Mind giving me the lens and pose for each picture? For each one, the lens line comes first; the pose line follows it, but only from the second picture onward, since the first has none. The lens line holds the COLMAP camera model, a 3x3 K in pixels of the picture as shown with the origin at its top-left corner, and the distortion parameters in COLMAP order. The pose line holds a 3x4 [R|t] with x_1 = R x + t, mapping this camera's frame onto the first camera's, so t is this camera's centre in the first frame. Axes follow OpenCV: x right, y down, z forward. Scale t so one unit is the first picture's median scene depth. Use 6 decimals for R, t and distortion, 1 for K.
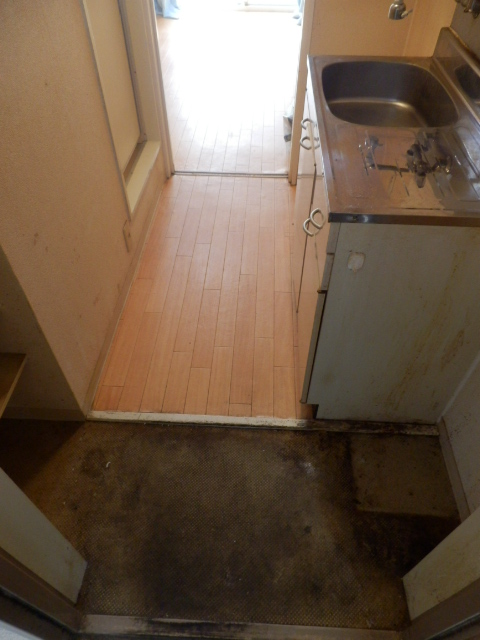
lens RADIAL K [[448.9, 0, 239.4], [0, 448.9, 321.2], [0, 0, 1]] dist [-0.005105, 0.006784]
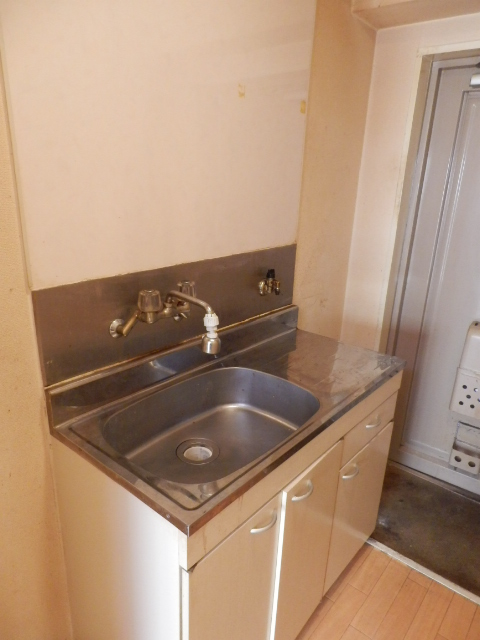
lens RADIAL K [[448.9, 0, 241.5], [0, 448.9, 322.2], [0, 0, 1]] dist [-0.005105, 0.006784]
pose [[-0.802884, -0.217195, 0.555161, -0.126202], [0.404169, 0.486230, 0.774744, -1.182896], [-0.438206, 0.846408, -0.302603, 1.062665]]
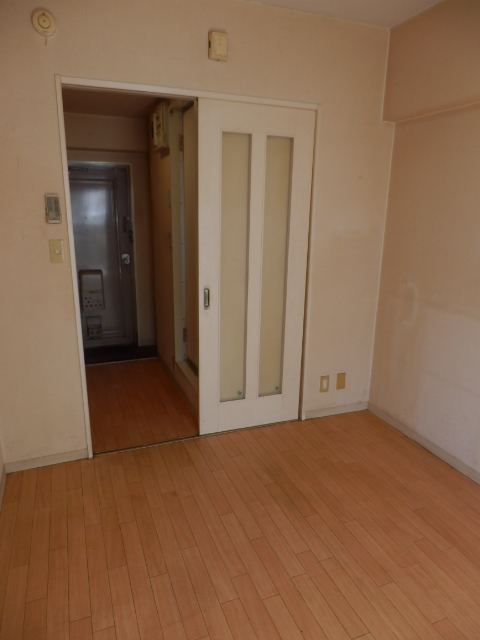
lens RADIAL K [[448.9, 0, 245.3], [0, 448.9, 322.1], [0, 0, 1]] dist [-0.005105, 0.006784]
pose [[-0.918391, 0.092307, -0.384756, 0.241466], [-0.295654, 0.486152, 0.822341, -2.583814], [0.262958, 0.868986, -0.419186, 2.268131]]
